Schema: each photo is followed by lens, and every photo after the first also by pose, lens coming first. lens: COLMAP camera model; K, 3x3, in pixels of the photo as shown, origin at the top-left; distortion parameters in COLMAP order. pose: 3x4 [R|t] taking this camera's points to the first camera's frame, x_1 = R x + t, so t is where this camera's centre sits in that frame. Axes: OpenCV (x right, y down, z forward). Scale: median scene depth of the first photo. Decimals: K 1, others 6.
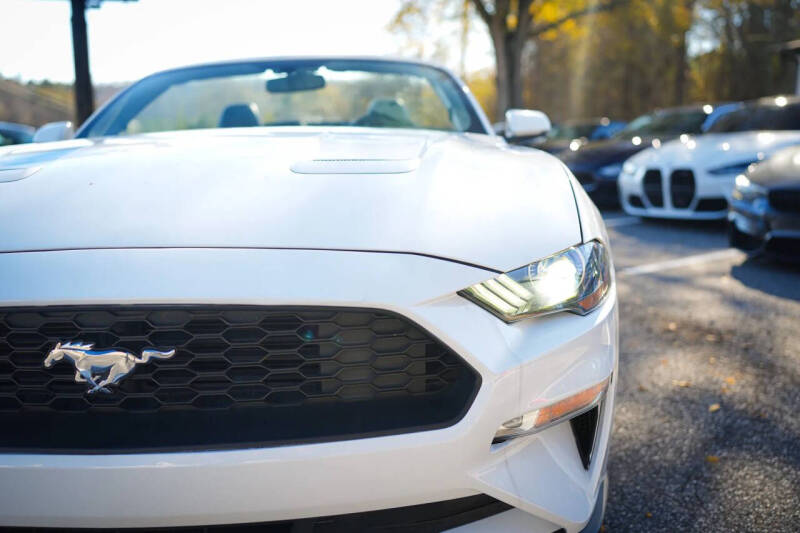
lens RADIAL K [[770.4, 0, 396.8], [0, 770.4, 264.1], [0, 0, 1]] dist [-0.185092, 0.252044]
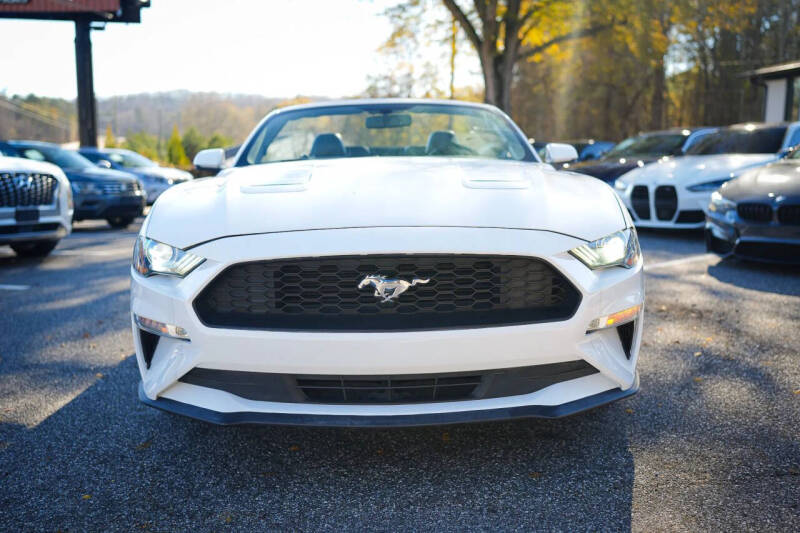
lens RADIAL K [[771.3, 0, 400.0], [0, 771.3, 266.5], [0, 0, 1]] dist [-0.184395, 0.240218]
pose [[0.999494, 0.000165, 0.031804, -0.215487], [0.000395, 0.999845, -0.017610, 0.058224], [-0.031802, 0.017614, 0.999339, -0.476646]]
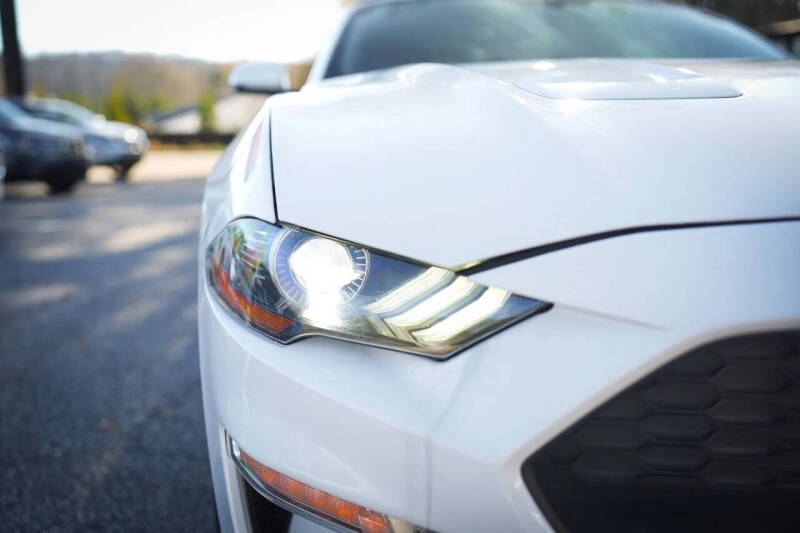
lens RADIAL K [[769.0, 0, 397.4], [0, 769.0, 266.6], [0, 0, 1]] dist [-0.168318, 0.240334]
pose [[0.993829, 0.006700, 0.110722, -0.534006], [-0.009128, 0.999729, 0.021435, 0.009645], [-0.110548, -0.022314, 0.993620, 0.263006]]
